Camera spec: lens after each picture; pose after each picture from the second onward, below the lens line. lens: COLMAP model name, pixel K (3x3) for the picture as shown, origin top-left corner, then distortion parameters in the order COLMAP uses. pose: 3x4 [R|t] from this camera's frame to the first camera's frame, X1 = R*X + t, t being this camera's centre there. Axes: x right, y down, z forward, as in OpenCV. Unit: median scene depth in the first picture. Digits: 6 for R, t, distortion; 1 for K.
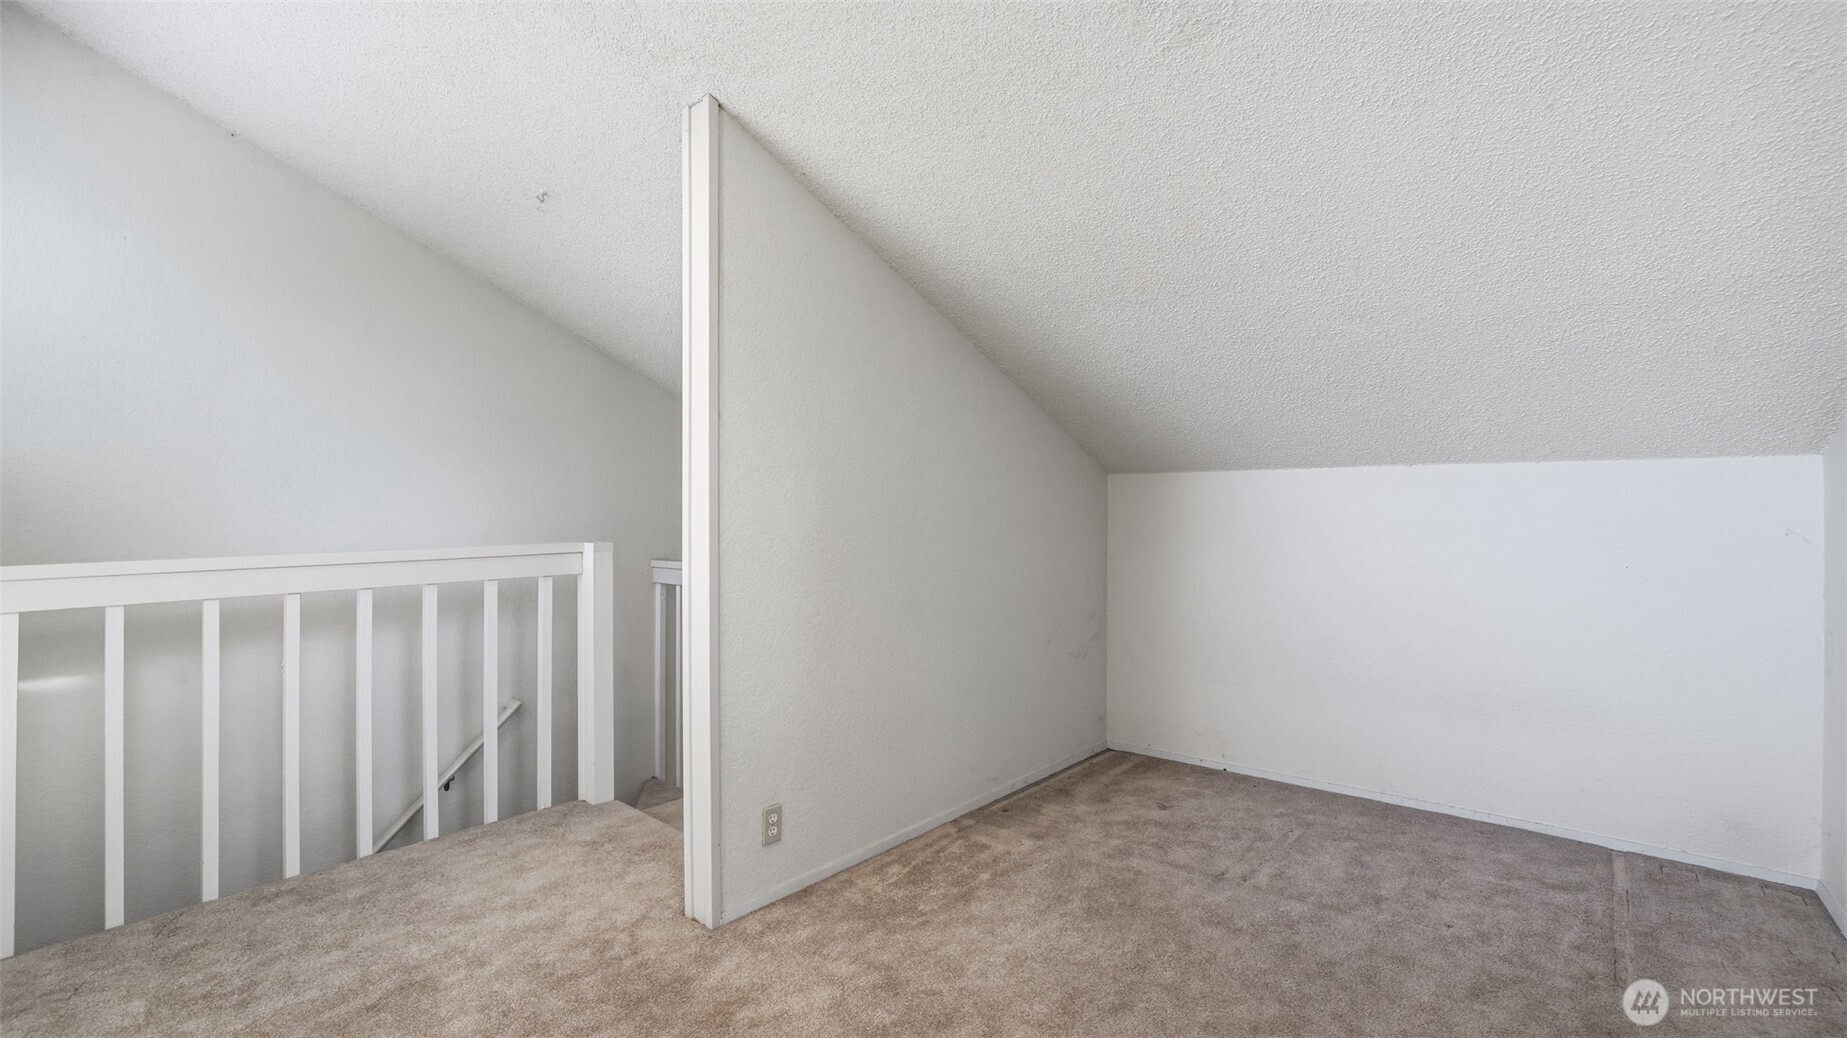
lens RADIAL K [[810.5, 0, 921.3], [0, 810.5, 515.6], [0, 0, 1]] dist [-0.022527, 0.007849]
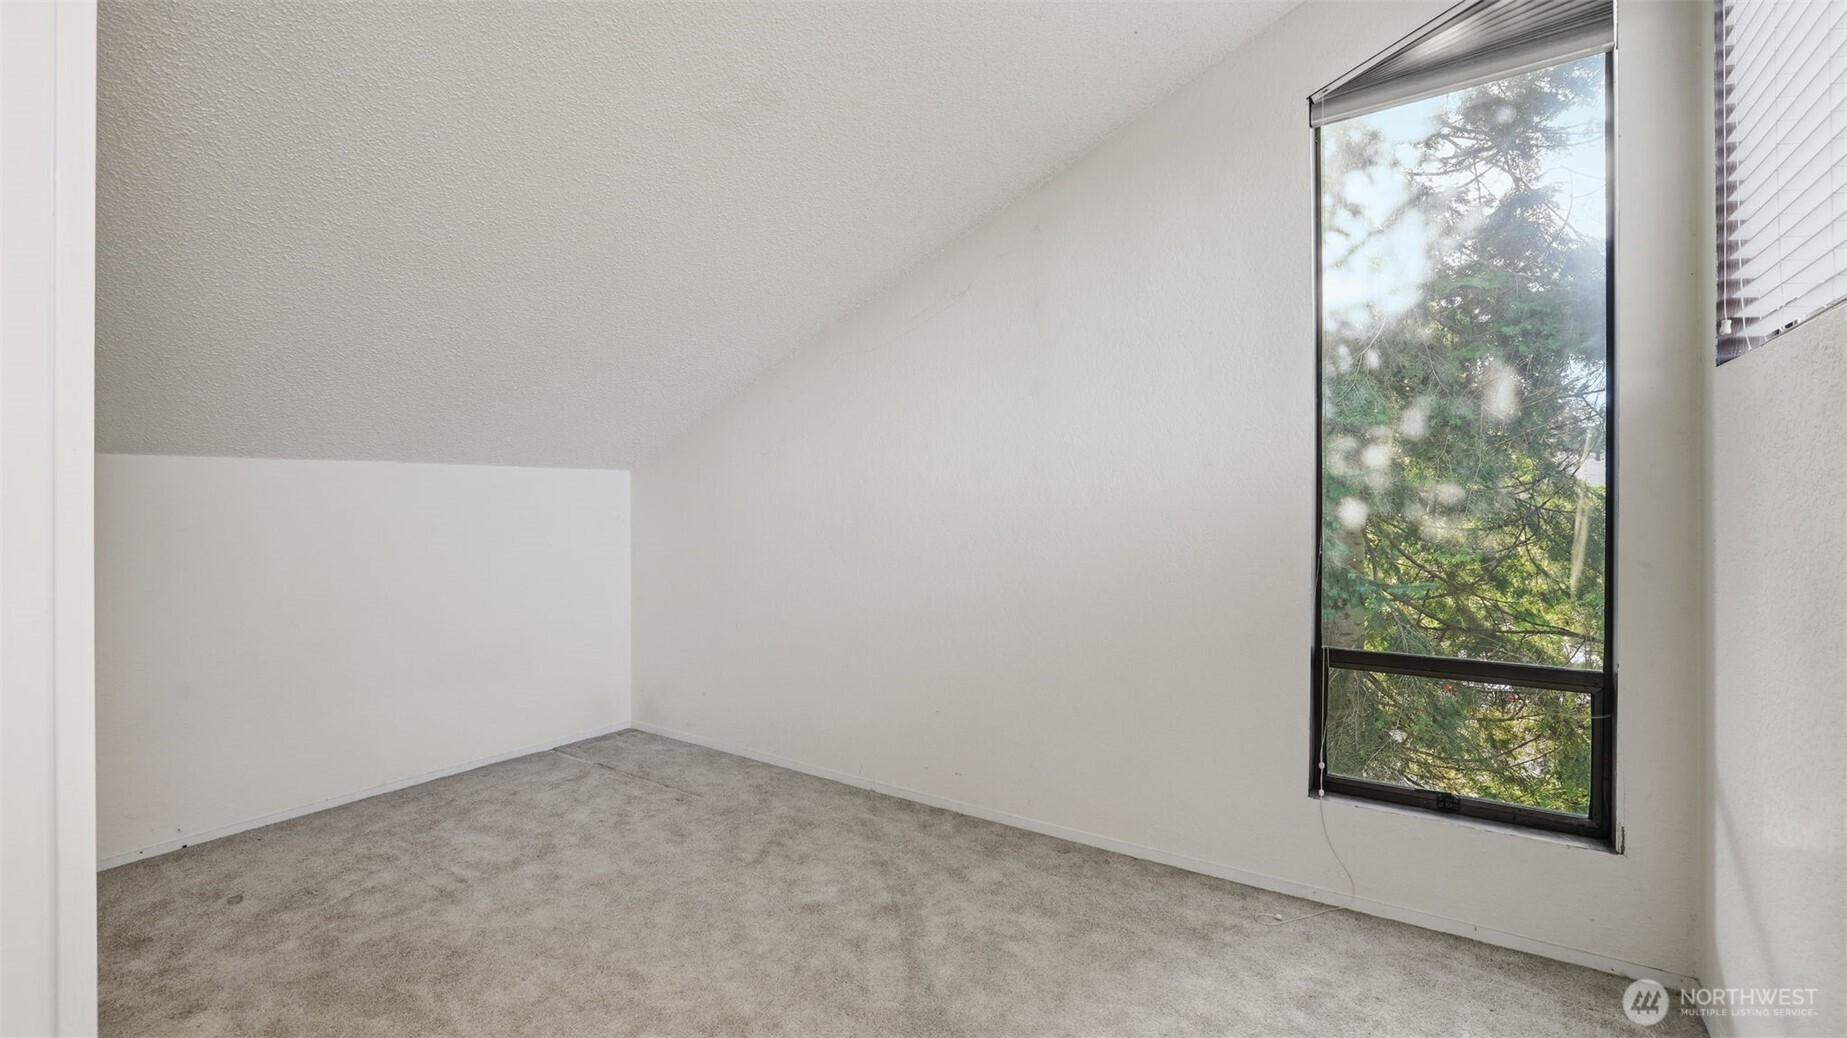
lens RADIAL K [[810.5, 0, 920.4], [0, 810.5, 511.0], [0, 0, 1]] dist [-0.022527, 0.007849]
pose [[-0.111762, -0.007004, 0.993710, -0.591926], [0.006920, 0.999945, 0.007827, 0.000760], [-0.993711, 0.007751, -0.111707, 0.531022]]
